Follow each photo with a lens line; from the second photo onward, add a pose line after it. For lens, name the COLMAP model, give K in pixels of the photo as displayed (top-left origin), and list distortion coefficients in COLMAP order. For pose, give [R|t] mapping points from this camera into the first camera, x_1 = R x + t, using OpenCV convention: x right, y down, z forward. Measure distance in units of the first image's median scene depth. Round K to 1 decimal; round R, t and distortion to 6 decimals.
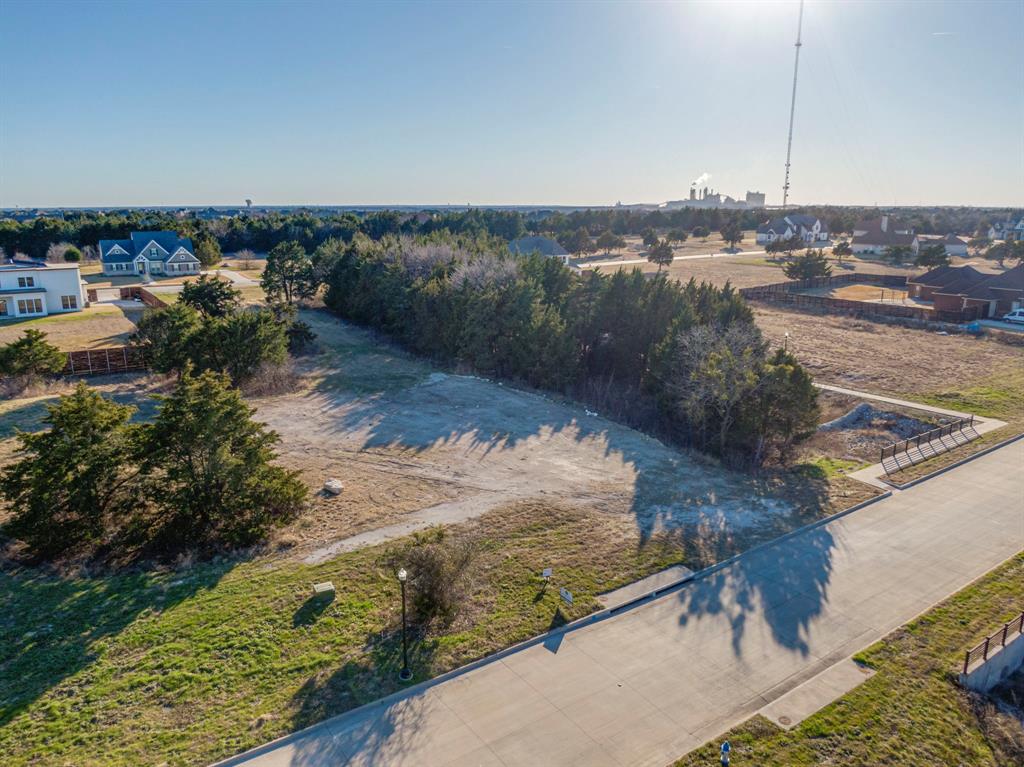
lens RADIAL K [[728.0, 0, 513.5], [0, 728.0, 390.3], [0, 0, 1]] dist [0.033715, -0.054918]
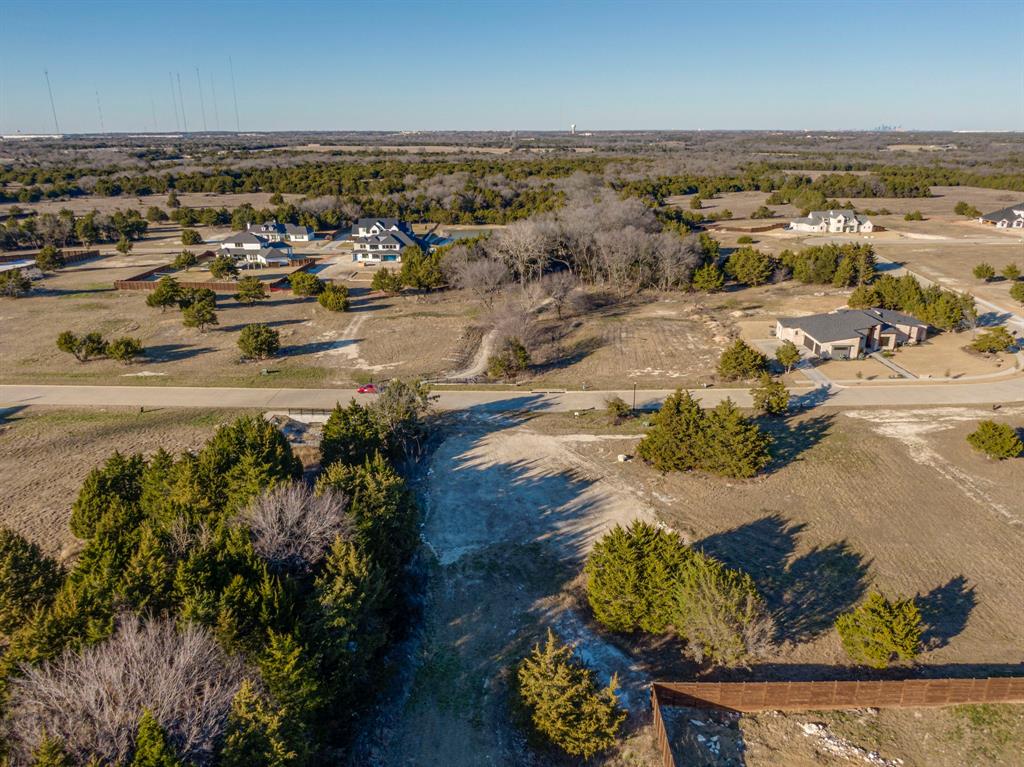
lens RADIAL K [[728.0, 0, 513.5], [0, 728.0, 390.3], [0, 0, 1]] dist [0.033715, -0.054918]
pose [[-0.820369, -0.189827, 0.539408, -1.096113], [0.145363, 0.843078, 0.517772, -1.171820], [-0.553051, 0.503174, -0.664041, 2.519121]]
